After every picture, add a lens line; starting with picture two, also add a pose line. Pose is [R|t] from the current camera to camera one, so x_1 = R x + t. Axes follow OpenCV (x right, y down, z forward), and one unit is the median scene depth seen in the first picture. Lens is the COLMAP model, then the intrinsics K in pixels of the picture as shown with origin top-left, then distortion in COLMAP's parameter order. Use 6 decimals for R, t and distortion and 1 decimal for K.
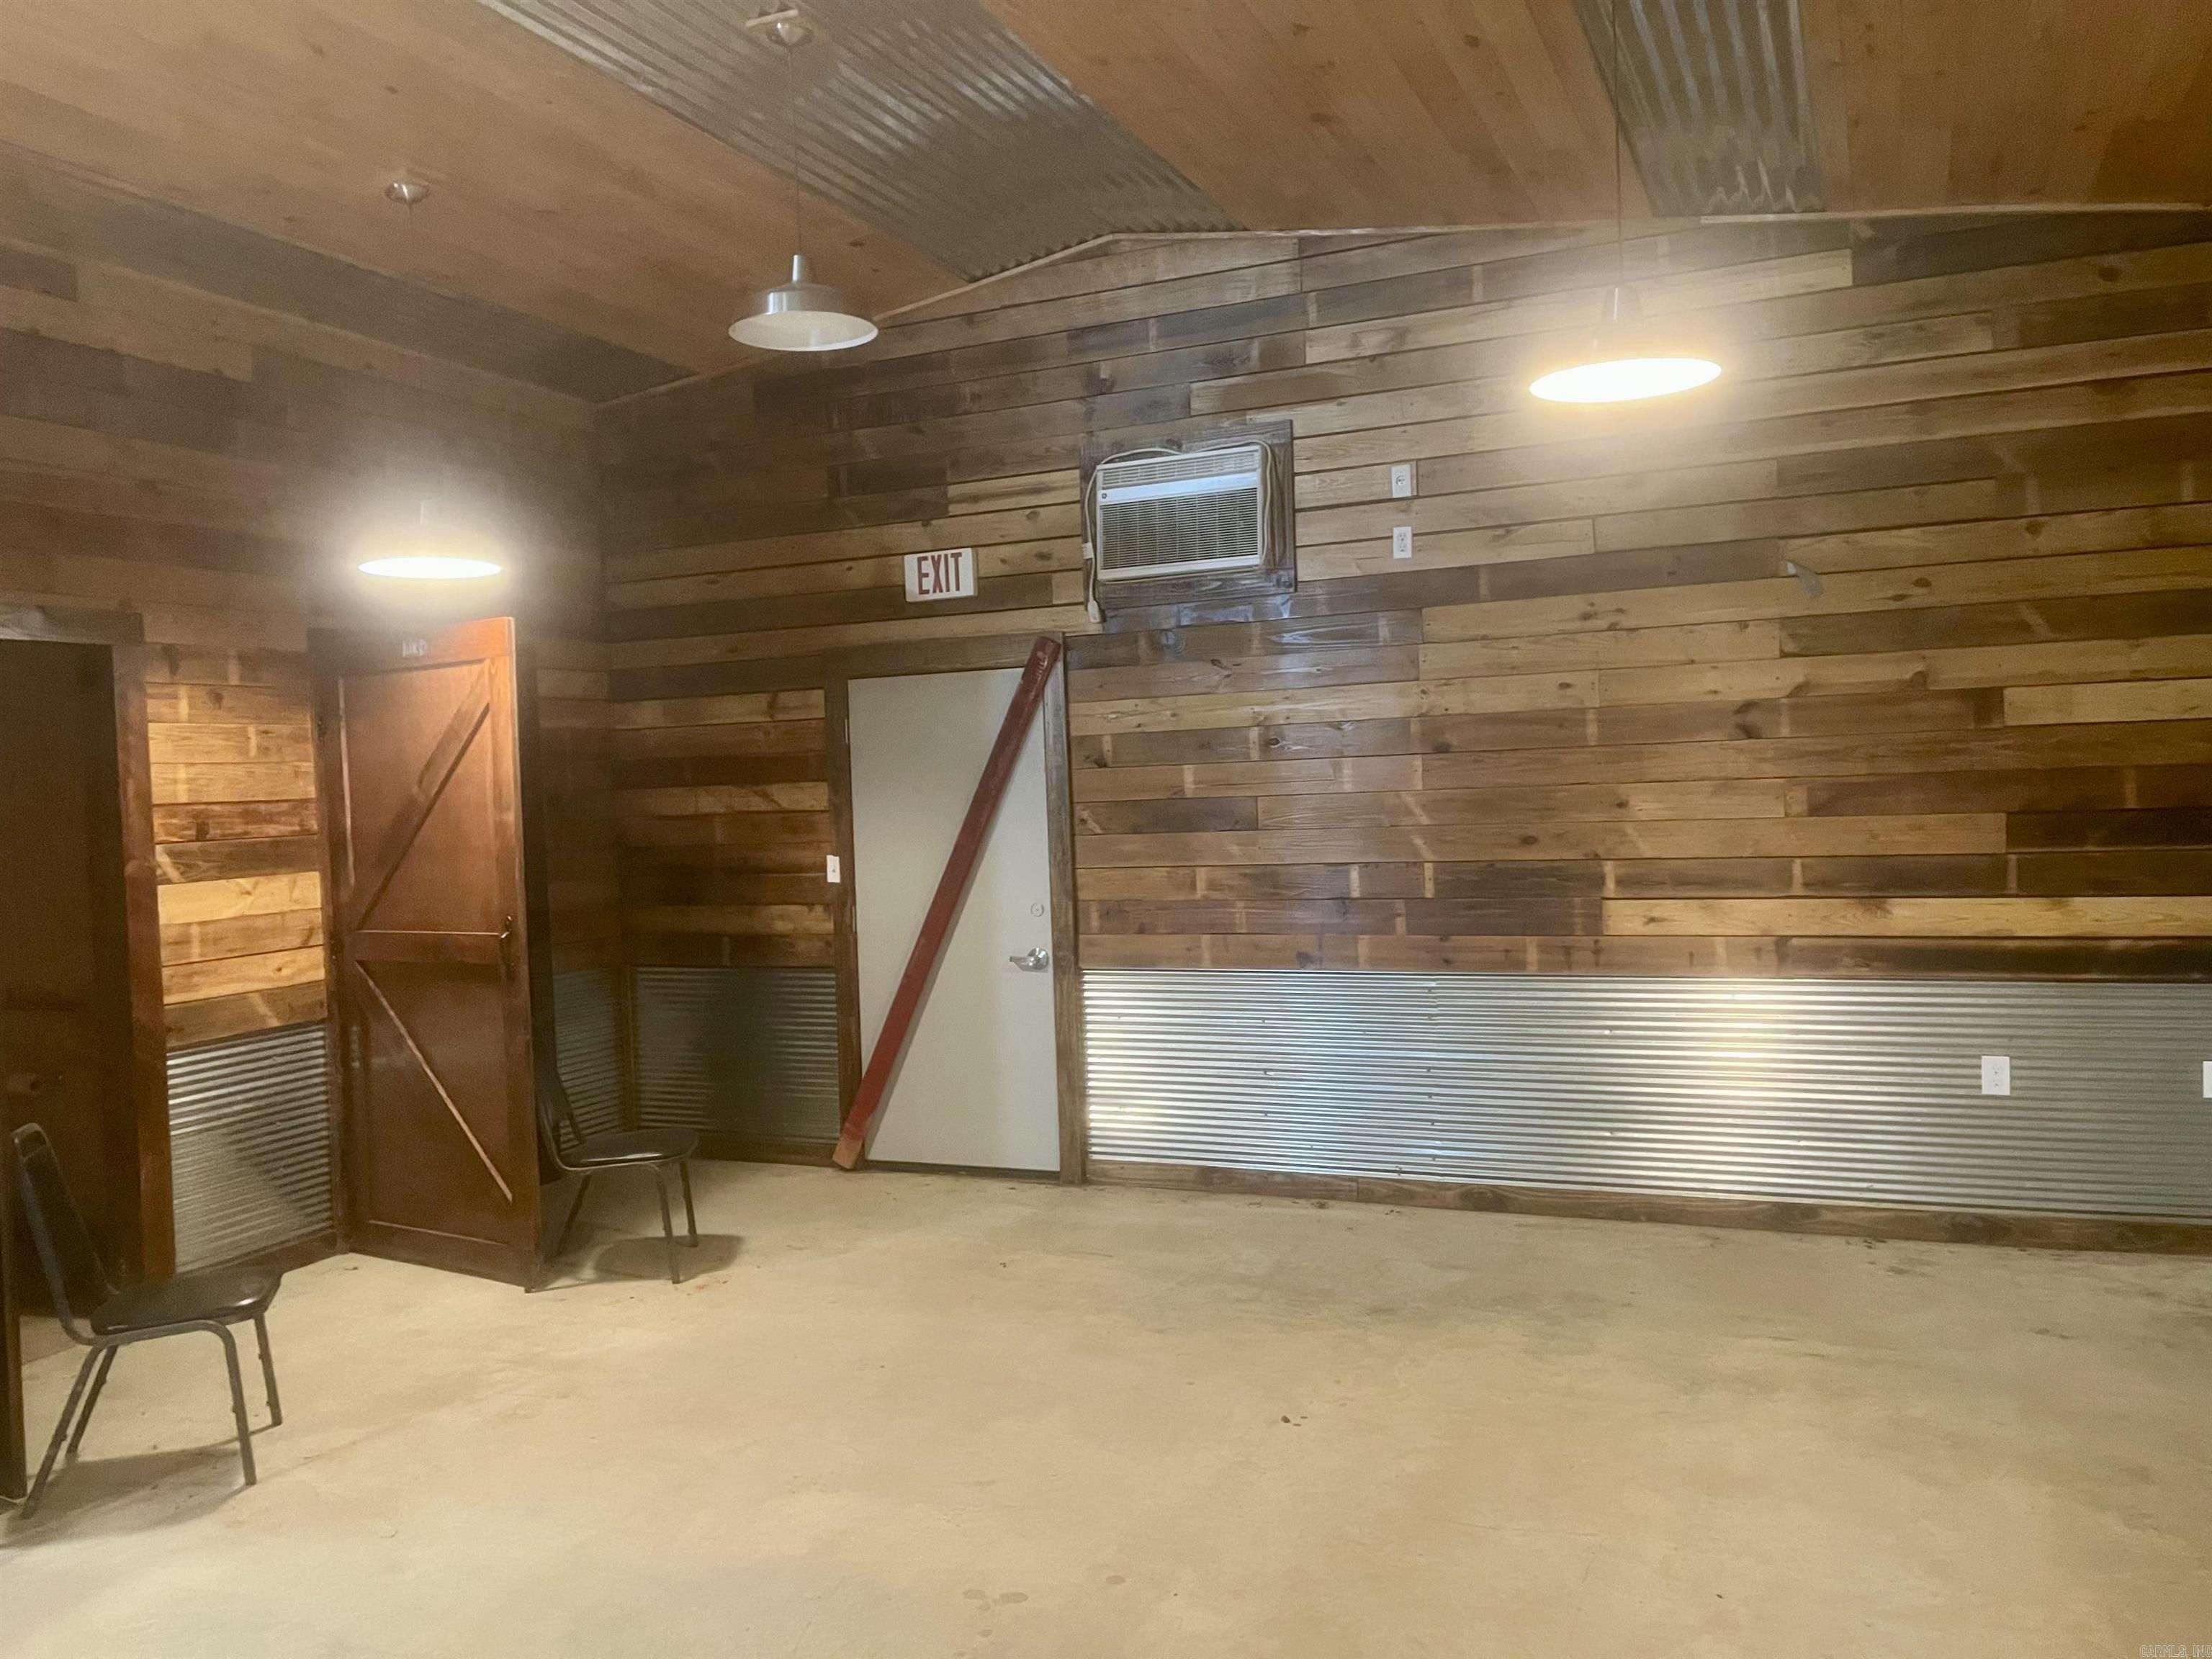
lens RADIAL K [[1653.8, 0, 1082.4], [0, 1653.8, 816.3], [0, 0, 1]] dist [0.057839, -0.073834]
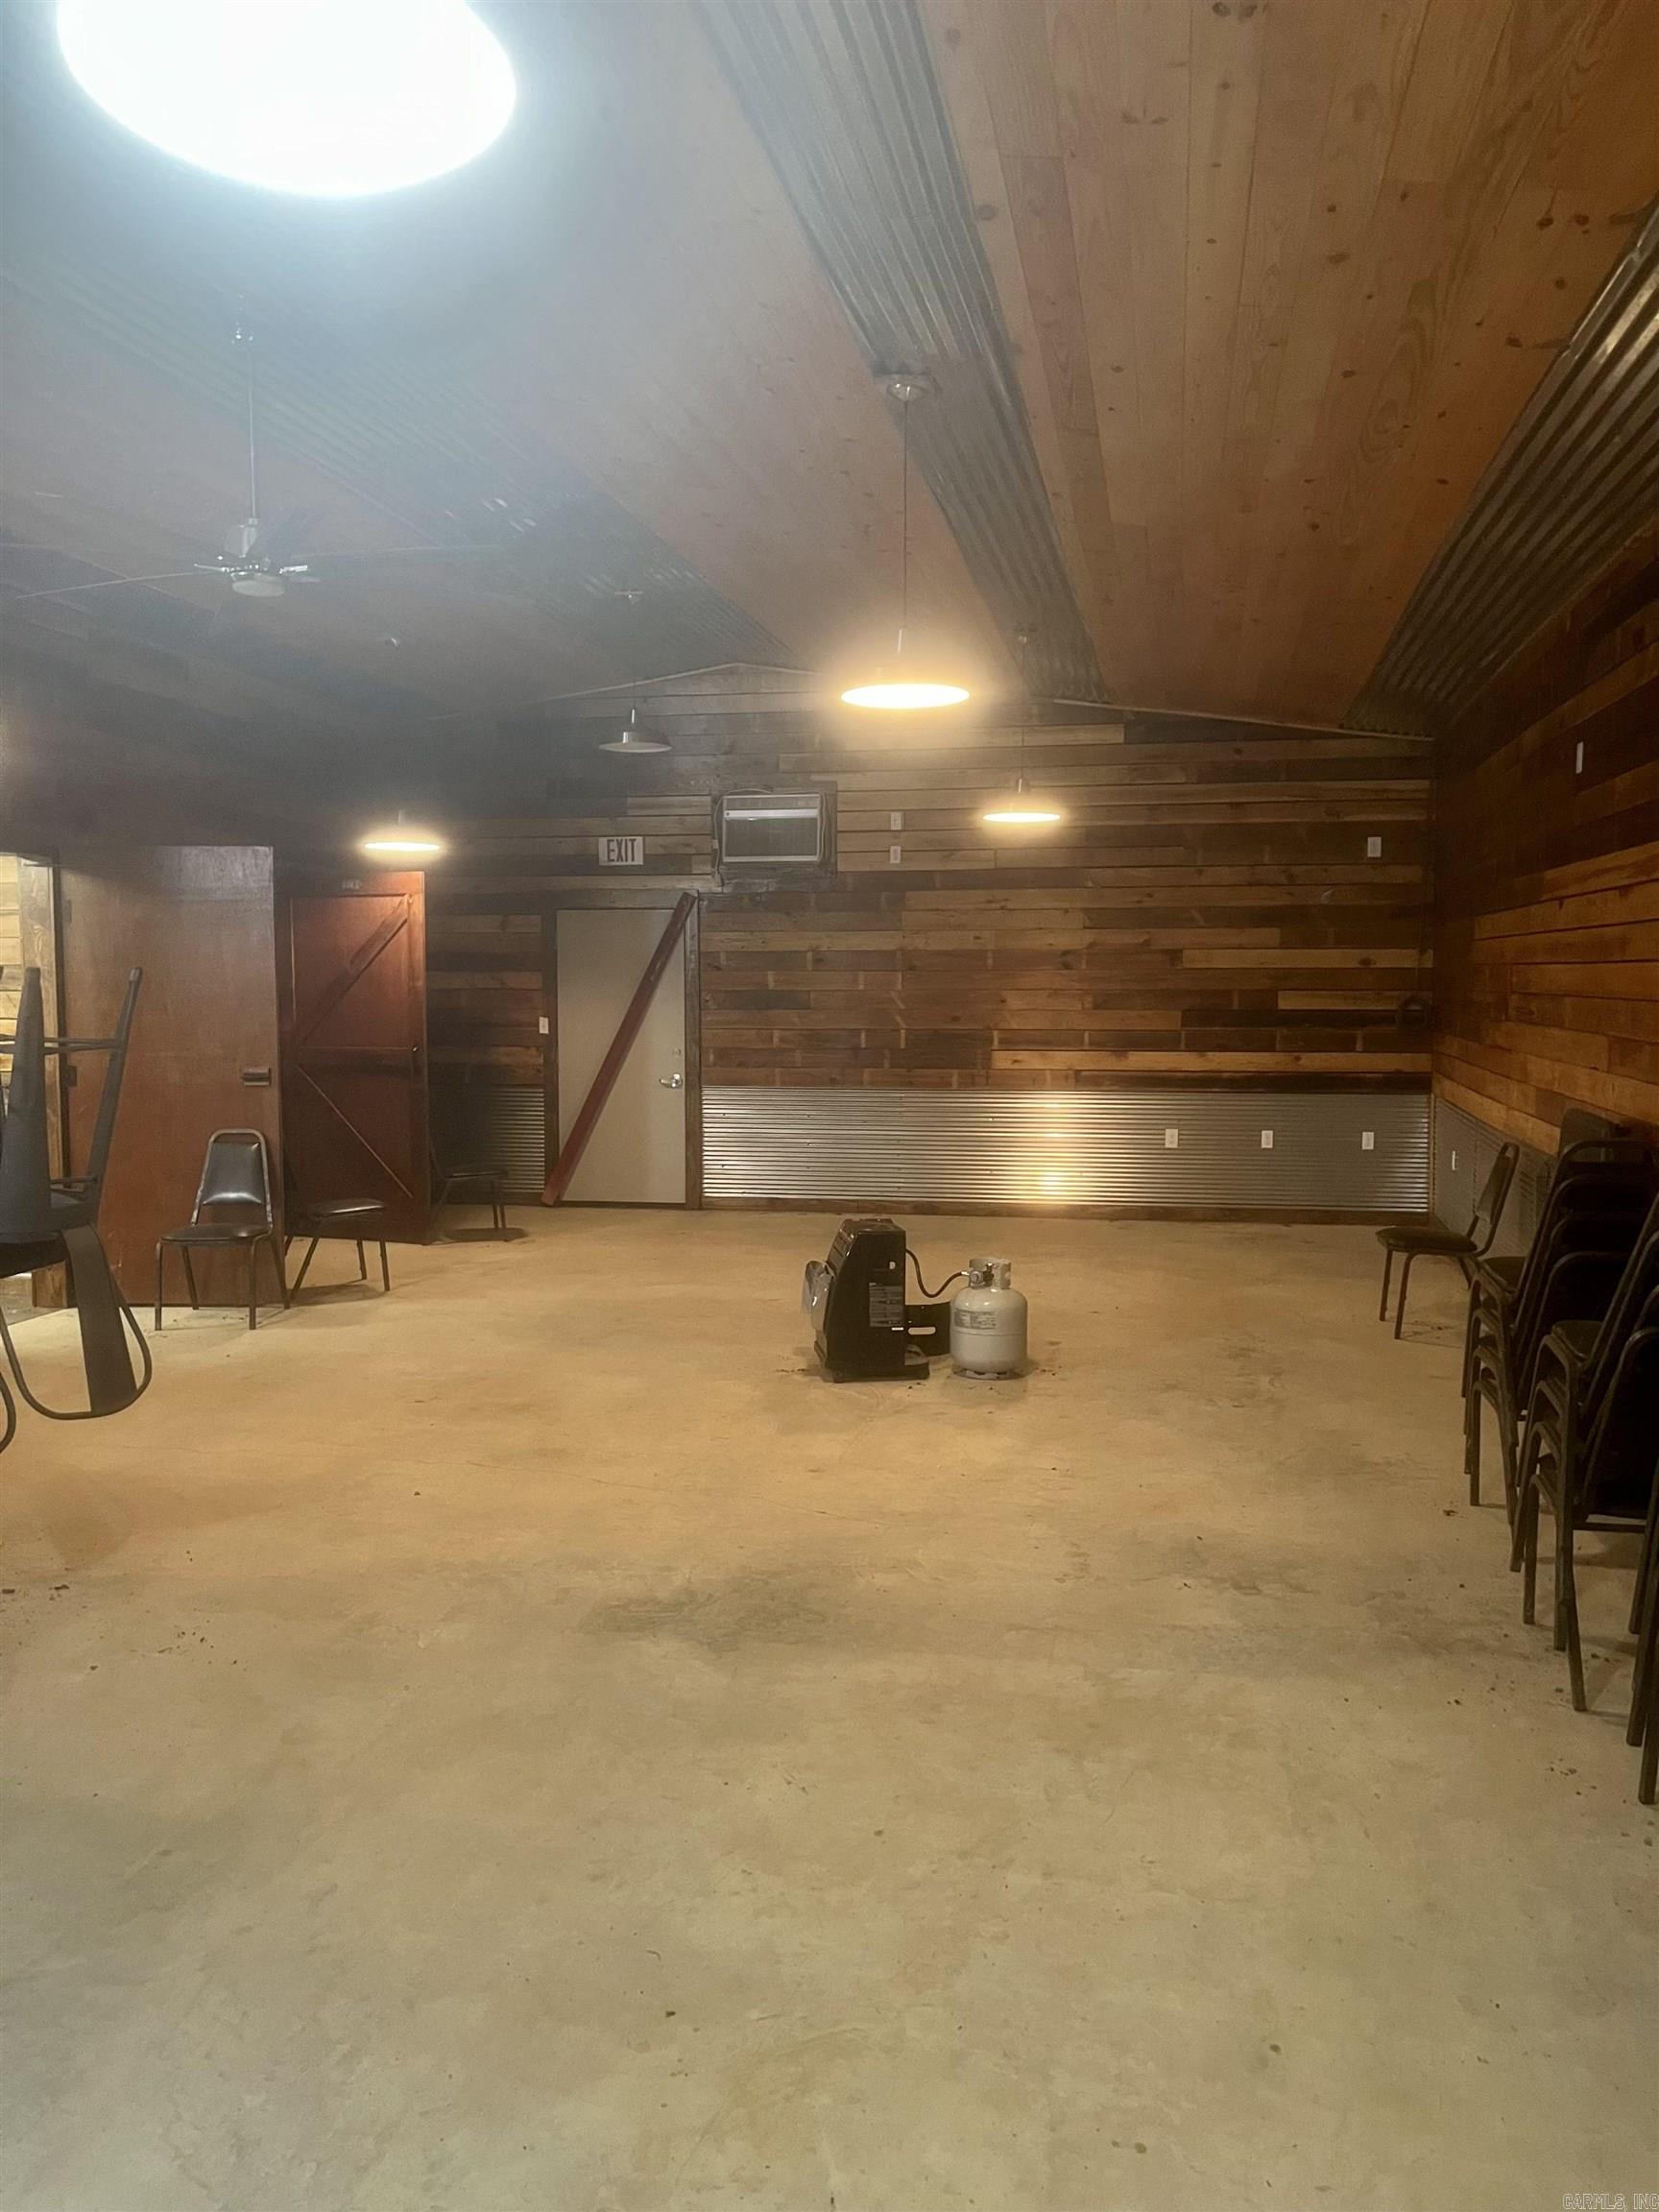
lens RADIAL K [[1653.8, 0, 849.0], [0, 1653.8, 1104.8], [0, 0, 1]] dist [0.057839, -0.073834]
pose [[0.969772, 0.021998, 0.243021, -0.307723], [-0.033405, 0.998520, 0.042915, 0.036077], [-0.241717, -0.049735, 0.969071, -0.808102]]
